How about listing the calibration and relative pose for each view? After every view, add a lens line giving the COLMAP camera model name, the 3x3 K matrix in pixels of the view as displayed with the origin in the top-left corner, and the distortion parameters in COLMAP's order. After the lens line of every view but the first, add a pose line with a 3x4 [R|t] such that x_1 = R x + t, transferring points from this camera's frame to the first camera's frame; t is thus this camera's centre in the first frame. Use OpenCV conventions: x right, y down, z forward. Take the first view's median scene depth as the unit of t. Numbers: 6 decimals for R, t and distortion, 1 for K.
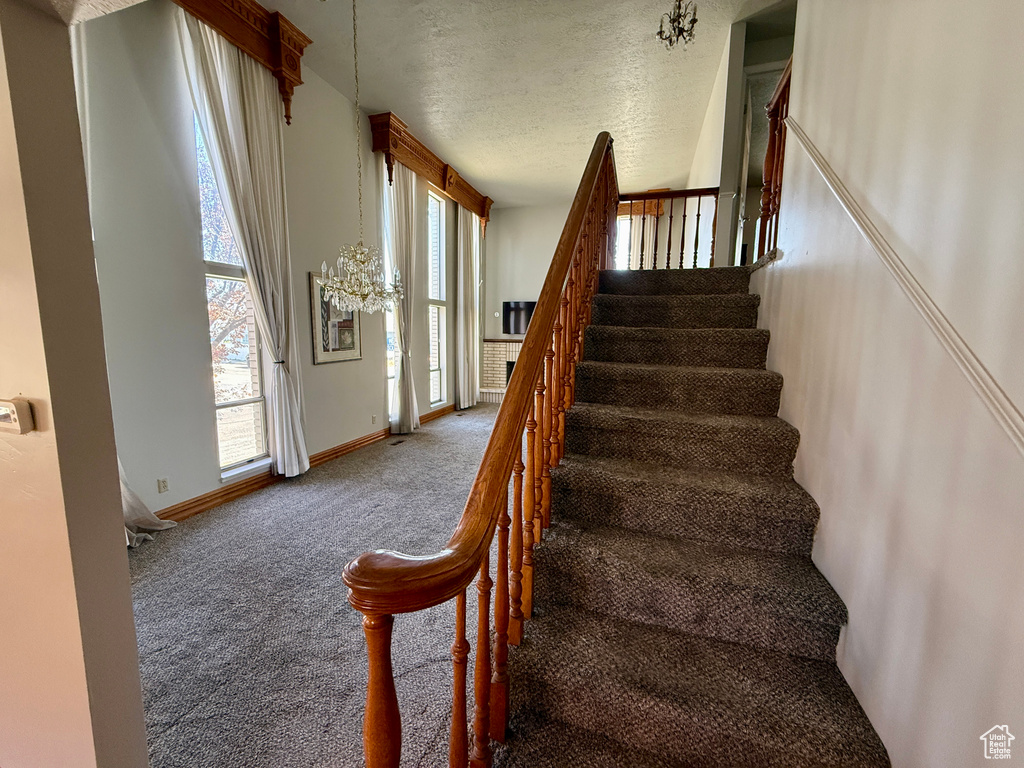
lens RADIAL K [[408.3, 0, 511.6], [0, 408.3, 384.5], [0, 0, 1]] dist [0.000769, 0.000148]
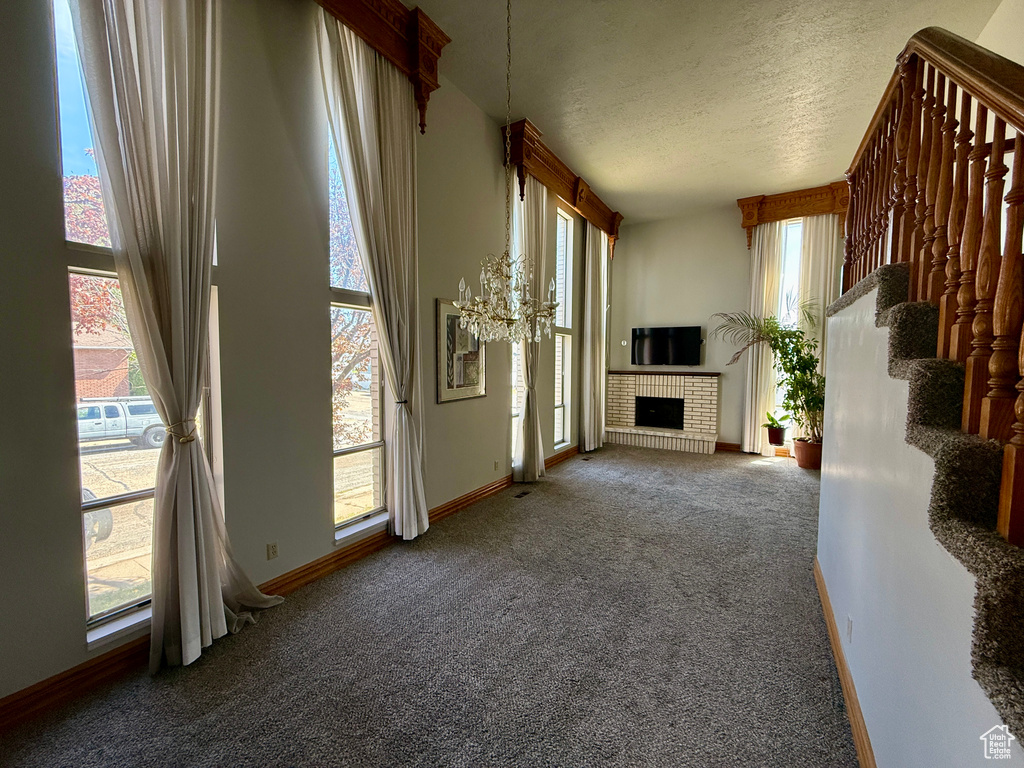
lens RADIAL K [[408.3, 0, 512.2], [0, 408.3, 383.8], [0, 0, 1]] dist [0.000769, 0.000148]
pose [[0.971299, 0.004473, -0.237819, -0.118766], [-0.021791, 0.997292, -0.070242, -0.031945], [0.236861, 0.073408, 0.968766, 0.187635]]
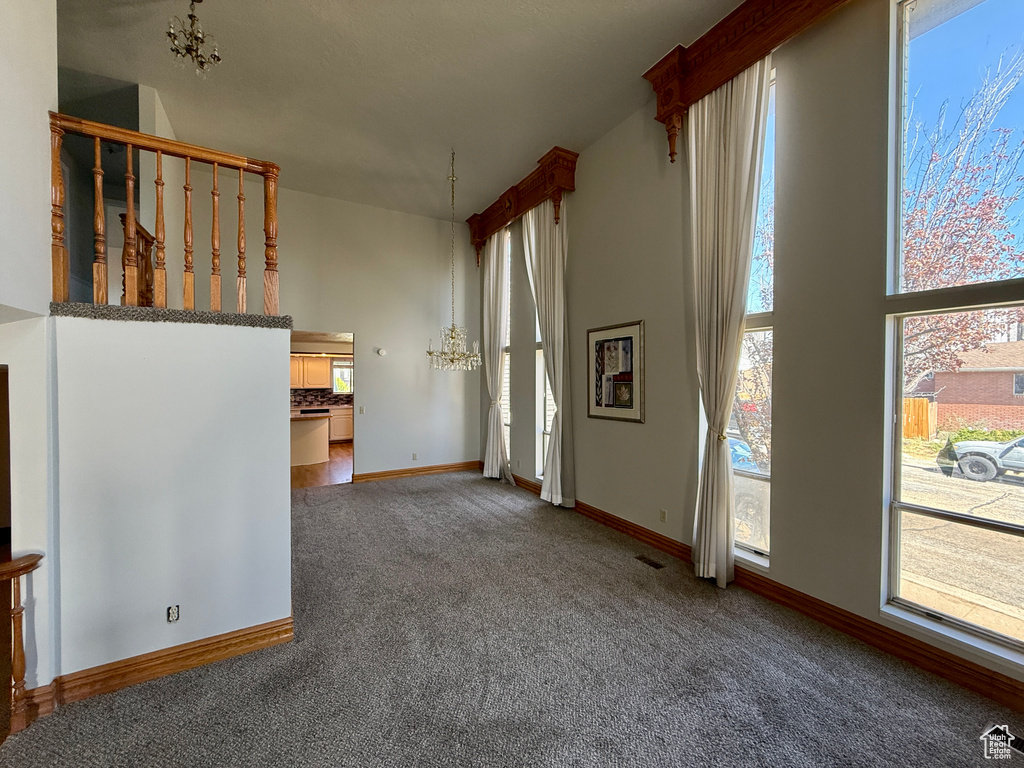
lens RADIAL K [[408.3, 0, 514.4], [0, 408.3, 385.6], [0, 0, 1]] dist [0.000769, 0.000148]
pose [[-0.670630, -0.002750, -0.741787, 0.395254], [-0.104613, 0.990349, 0.090907, -0.194386], [0.734378, 0.138565, -0.664446, 1.477729]]
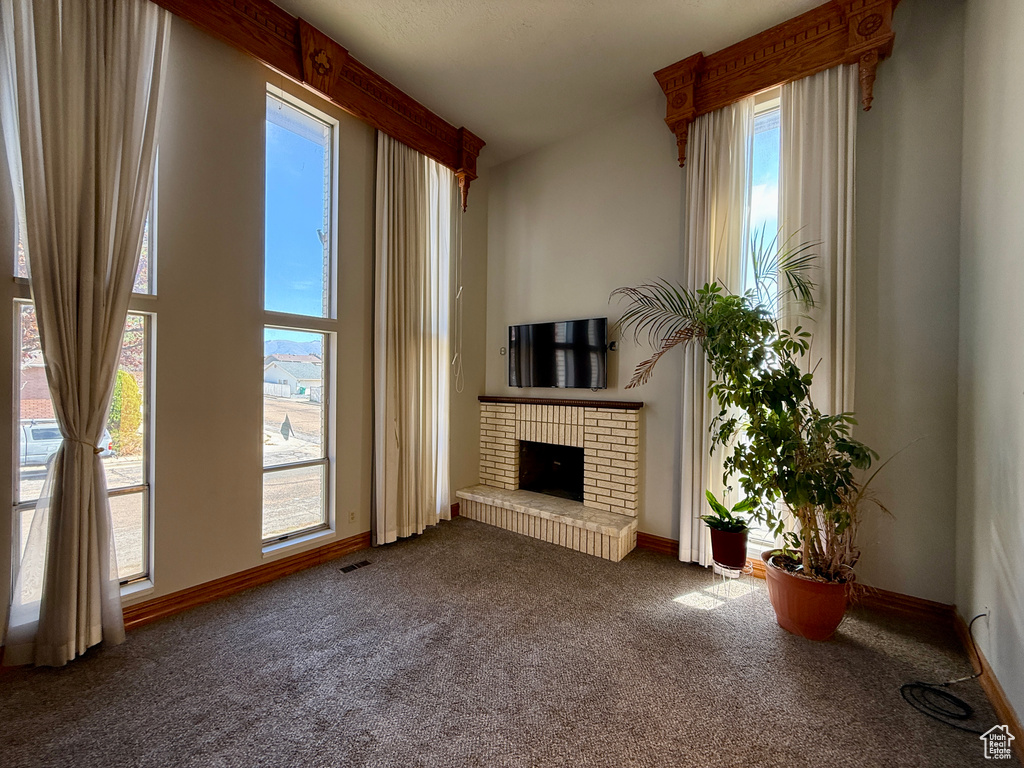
lens RADIAL K [[408.3, 0, 511.2], [0, 408.3, 383.0], [0, 0, 1]] dist [0.000769, 0.000148]
pose [[0.939528, -0.003237, -0.342456, 0.309770], [-0.041190, 0.991628, -0.122378, -0.125353], [0.339985, 0.129084, 0.931530, 0.992678]]
